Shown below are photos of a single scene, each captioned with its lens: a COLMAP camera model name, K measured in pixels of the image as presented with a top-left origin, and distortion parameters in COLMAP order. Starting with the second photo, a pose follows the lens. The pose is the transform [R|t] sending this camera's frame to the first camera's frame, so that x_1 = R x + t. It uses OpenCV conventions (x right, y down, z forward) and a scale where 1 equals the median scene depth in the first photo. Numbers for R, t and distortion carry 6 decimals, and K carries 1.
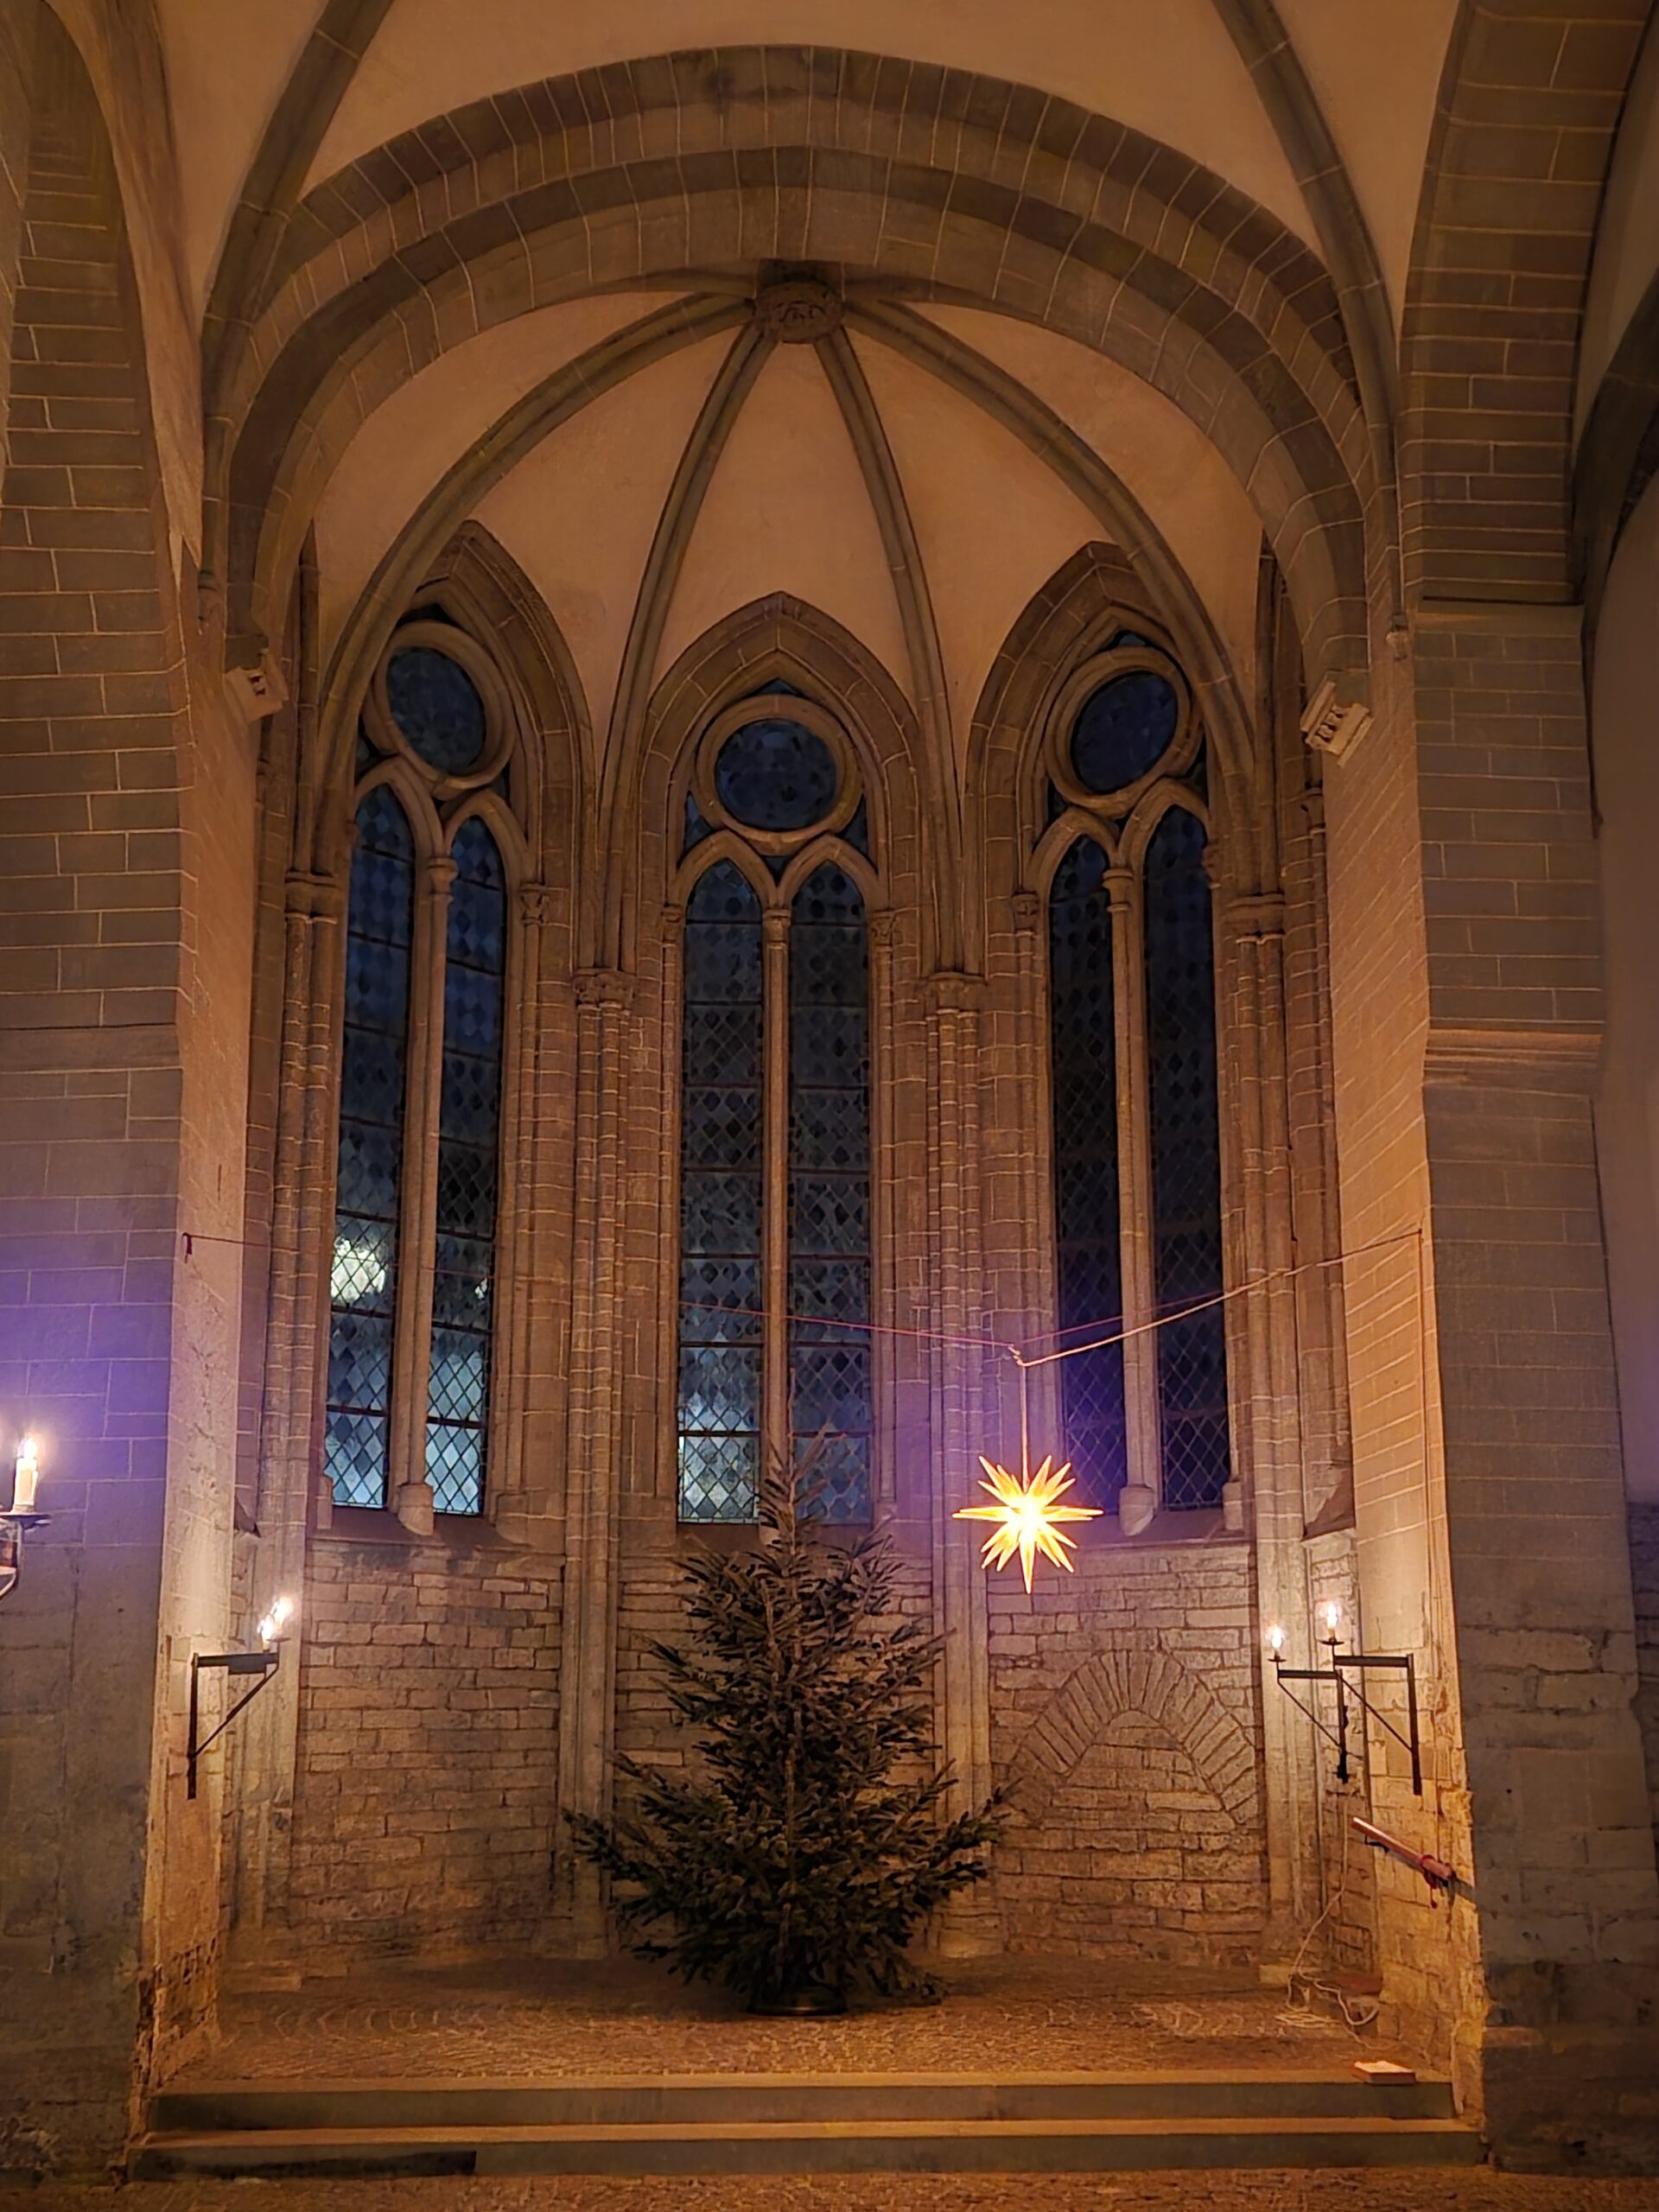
lens RADIAL K [[2041.3, 0, 830.0], [0, 2041.3, 1163.3], [0, 0, 1]] dist [0.068511, -0.004687]
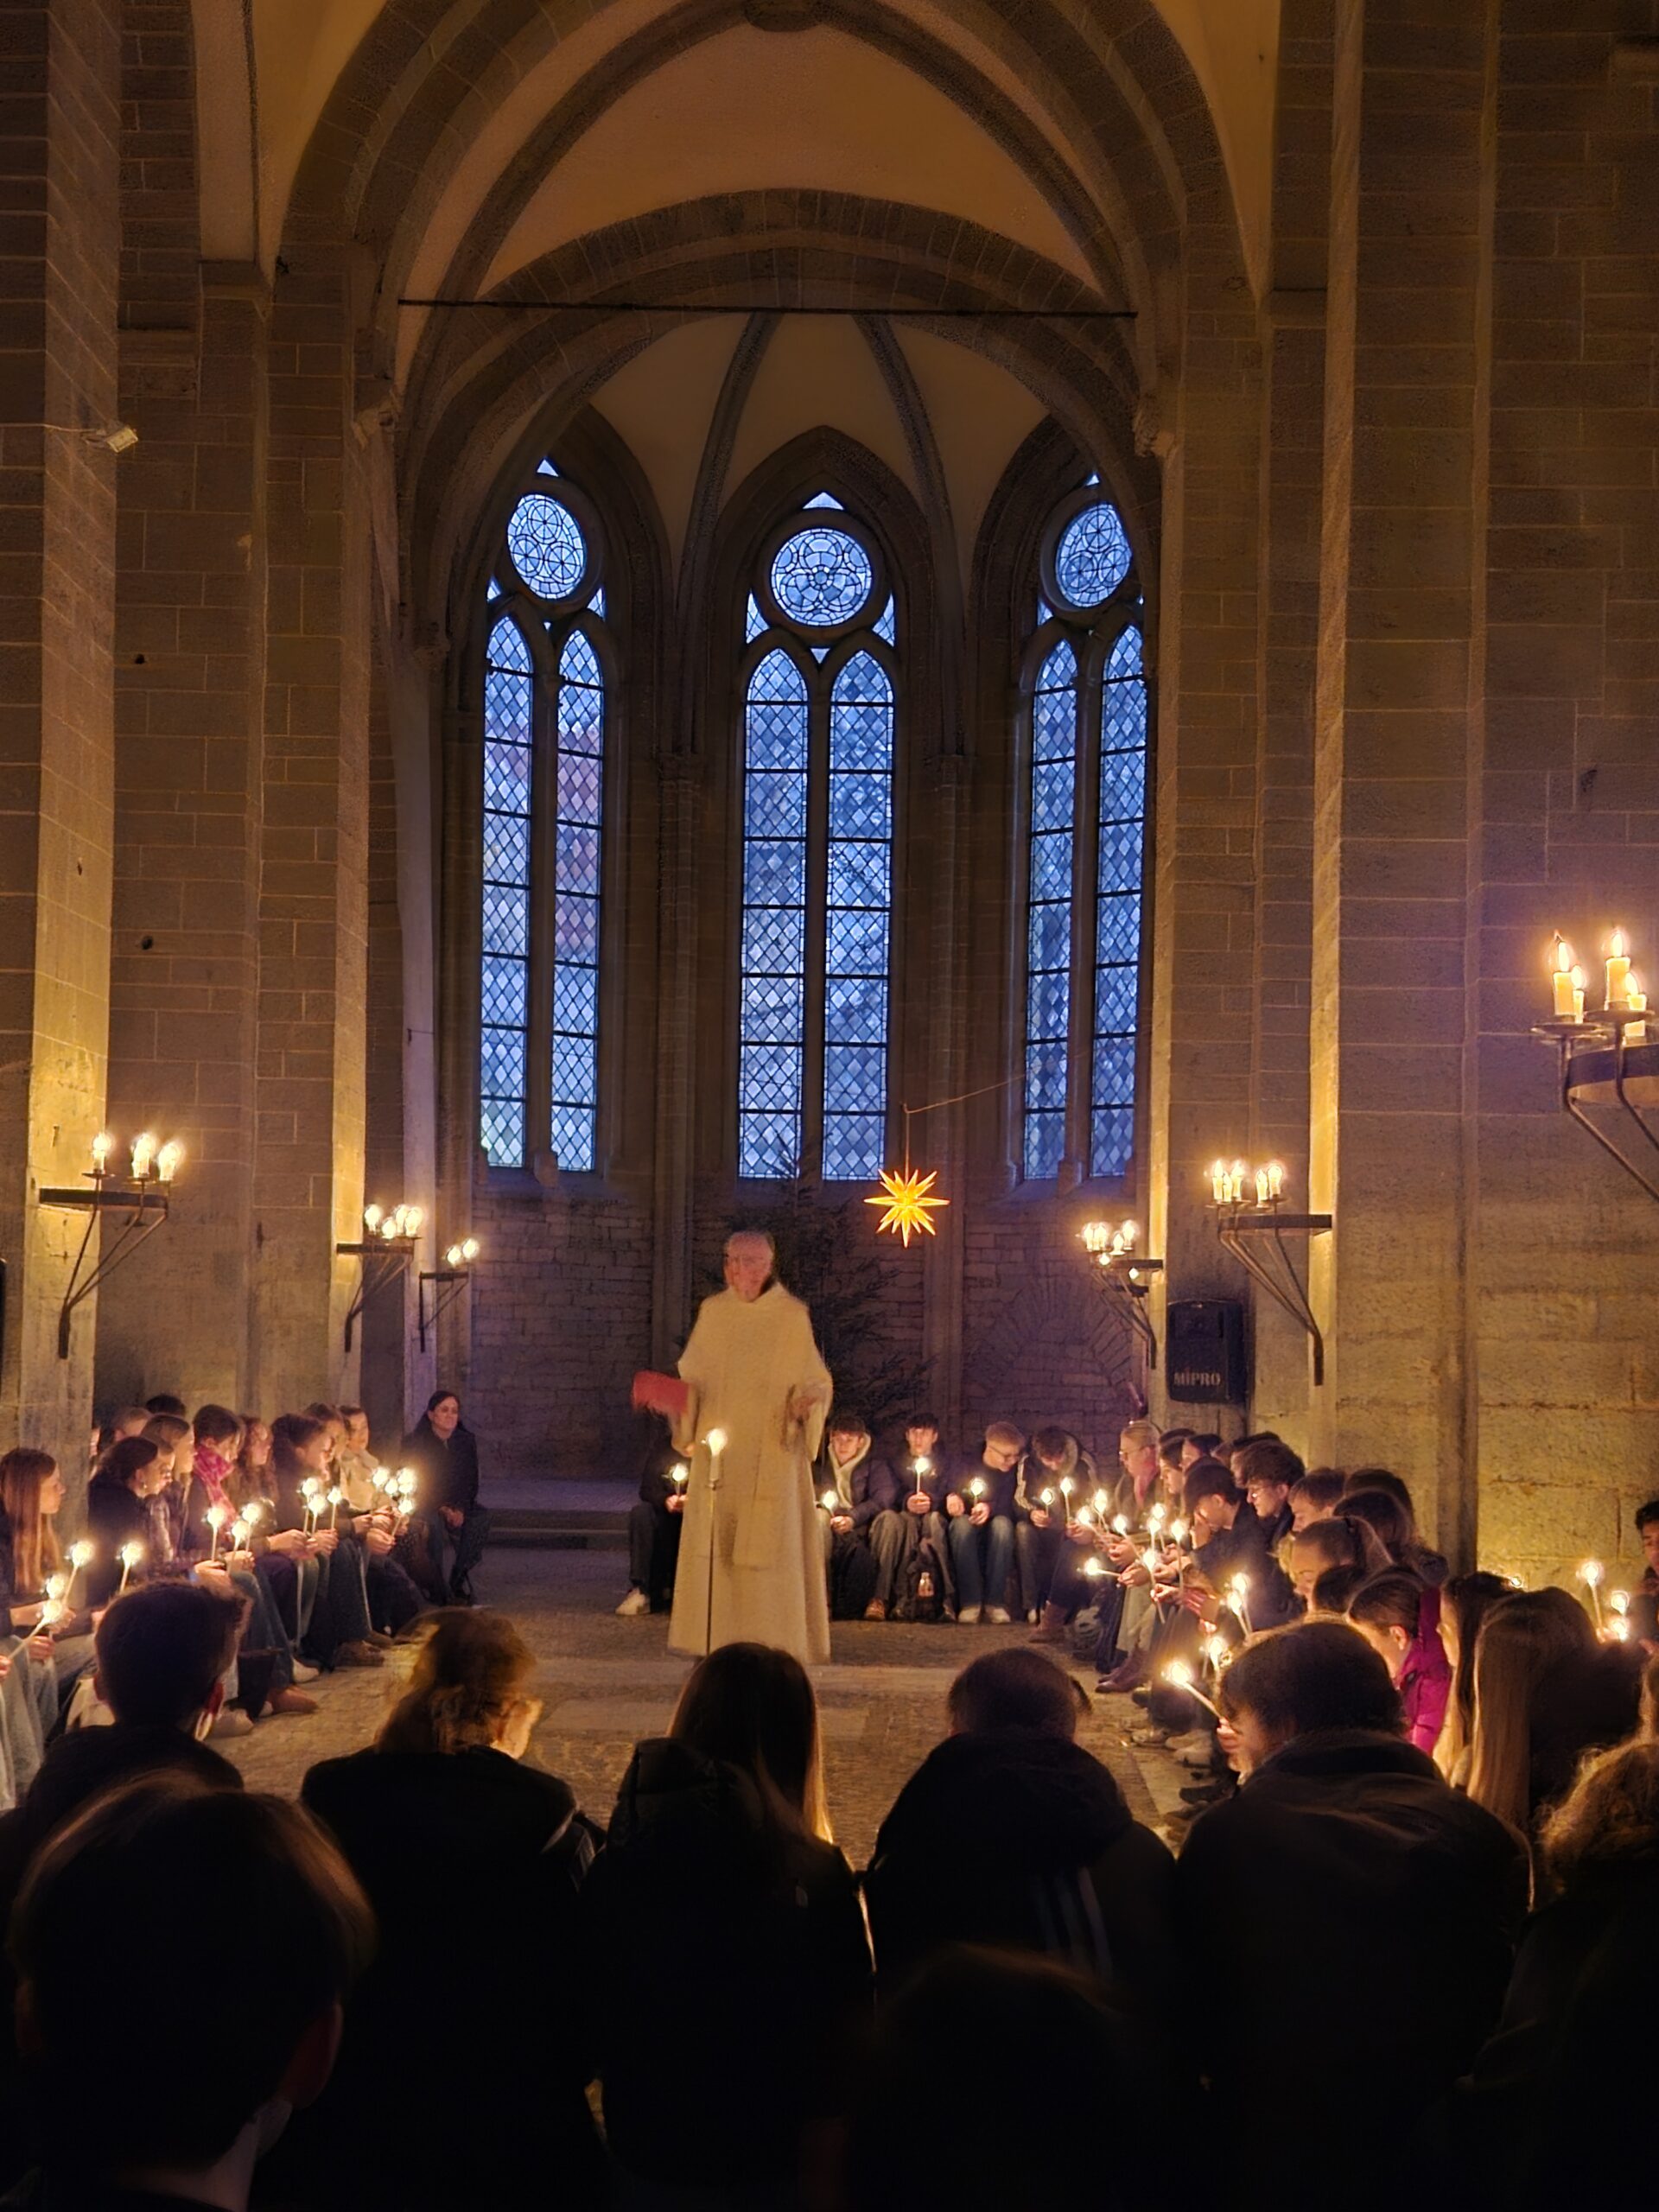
lens RADIAL K [[2041.3, 0, 830.0], [0, 2041.3, 1163.3], [0, 0, 1]] dist [0.068511, -0.004687]
pose [[0.998222, 0.015480, -0.057566, 0.068925], [-0.004543, 0.982644, 0.185448, -0.090886], [0.059438, -0.184857, 0.980966, -0.341857]]
